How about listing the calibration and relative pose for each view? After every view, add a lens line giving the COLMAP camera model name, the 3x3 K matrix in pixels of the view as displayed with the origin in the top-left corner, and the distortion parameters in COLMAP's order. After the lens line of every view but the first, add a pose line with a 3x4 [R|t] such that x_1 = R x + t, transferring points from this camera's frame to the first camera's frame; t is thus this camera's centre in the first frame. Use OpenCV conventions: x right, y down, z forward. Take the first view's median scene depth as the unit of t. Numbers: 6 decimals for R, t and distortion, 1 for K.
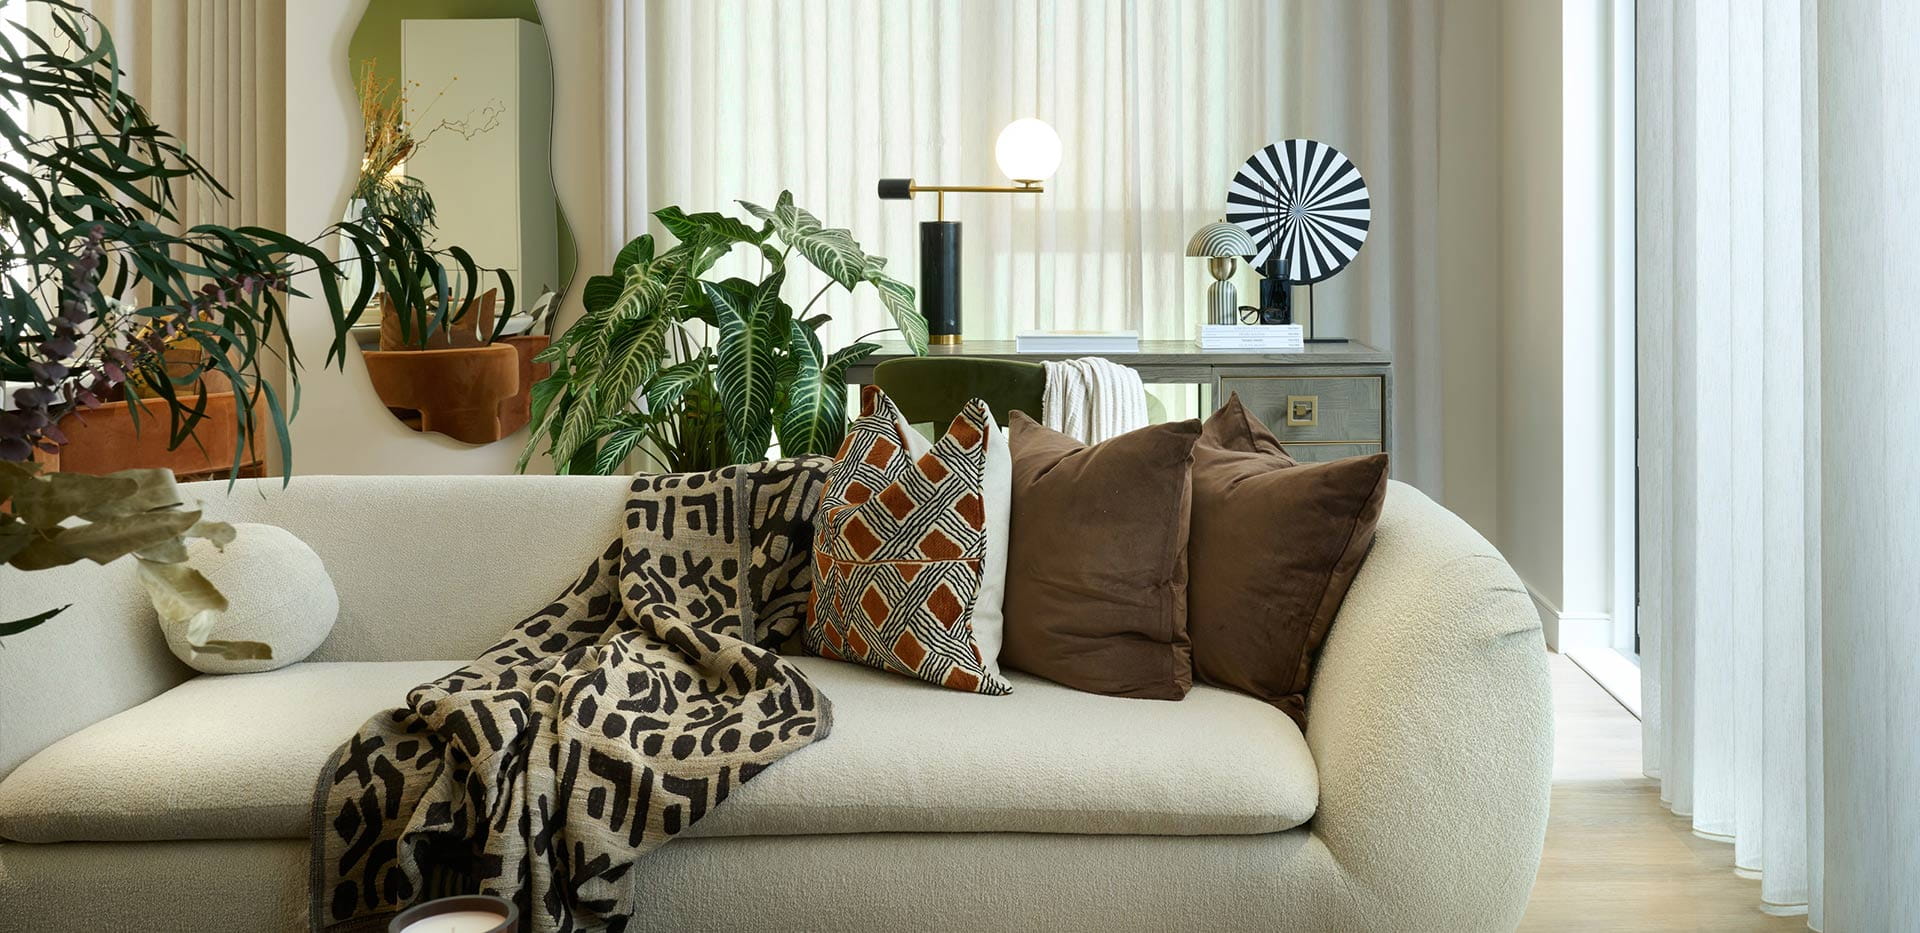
lens RADIAL K [[11545.2, 0, 961.0], [0, 11545.2, 466.2], [0, 0, 1]] dist [0.734518, 0.000000]
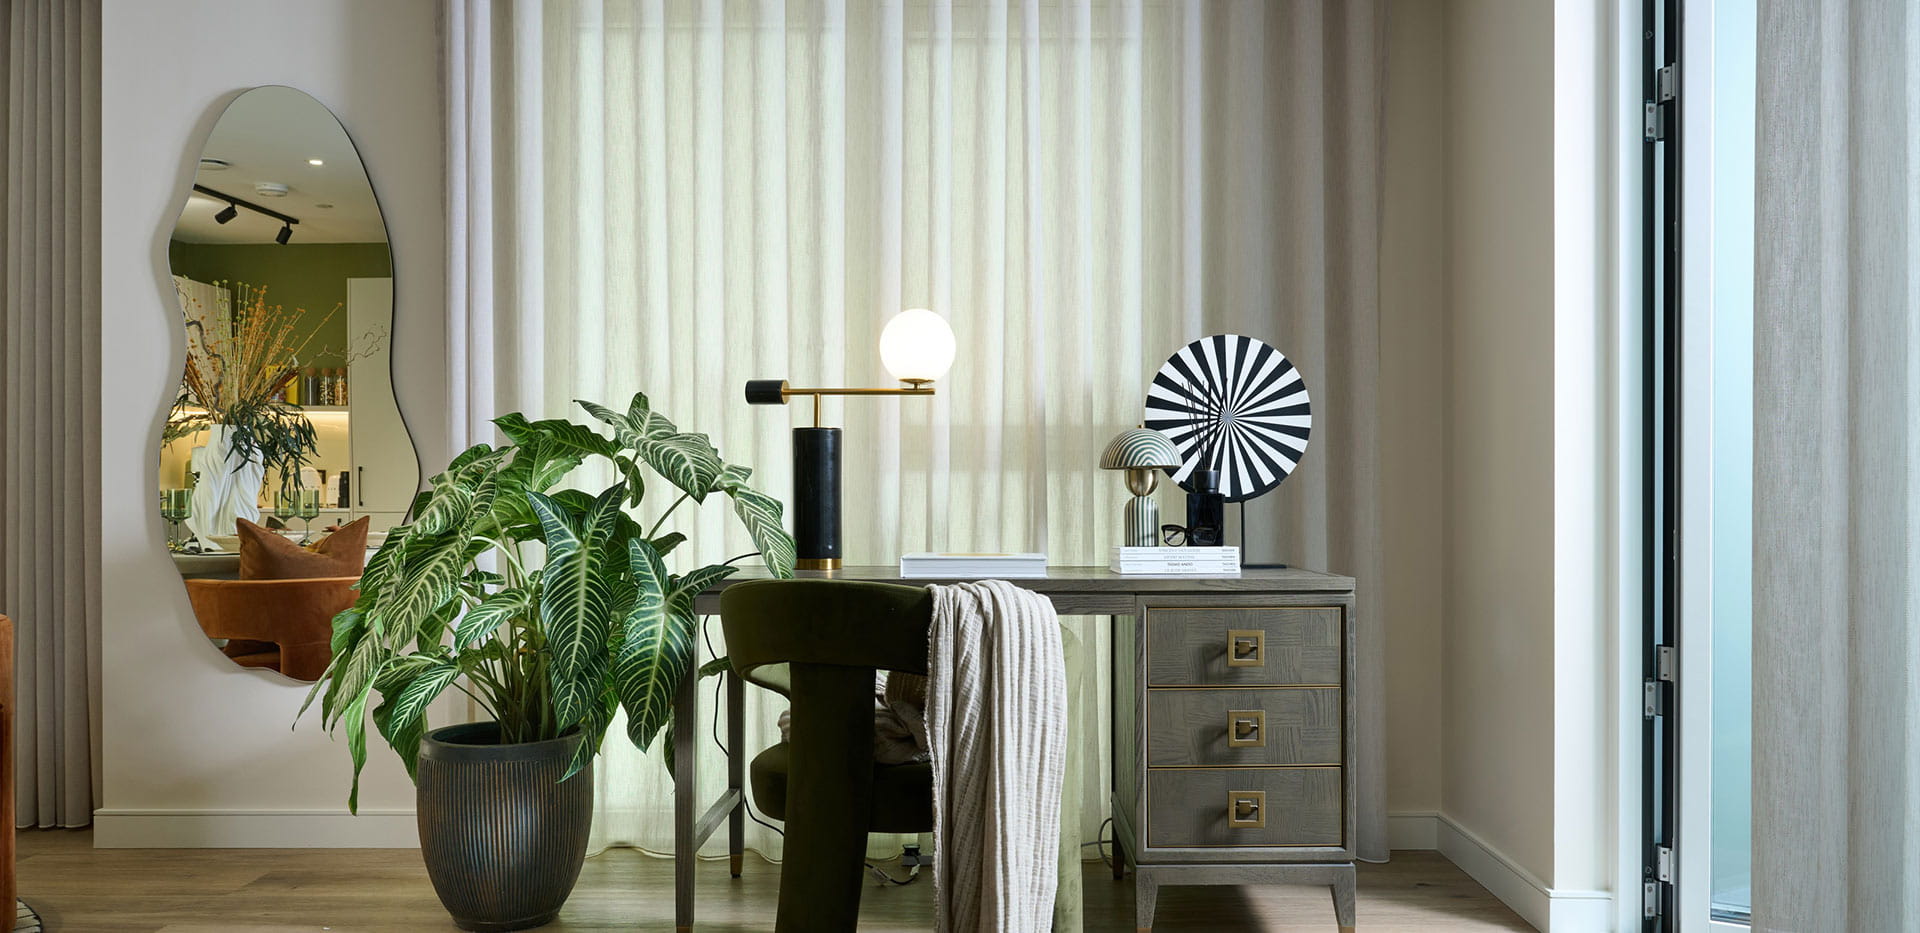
lens RADIAL K [[11545.2, 0, 961.0], [0, 11545.2, 467.0], [0, 0, 1]] dist [0.734518, 0.000000]
pose [[0.999959, 0.002054, 0.008863, 0.001401], [-0.001875, 0.999797, -0.020073, -0.000845], [-0.008903, 0.020056, 0.999759, 0.133120]]
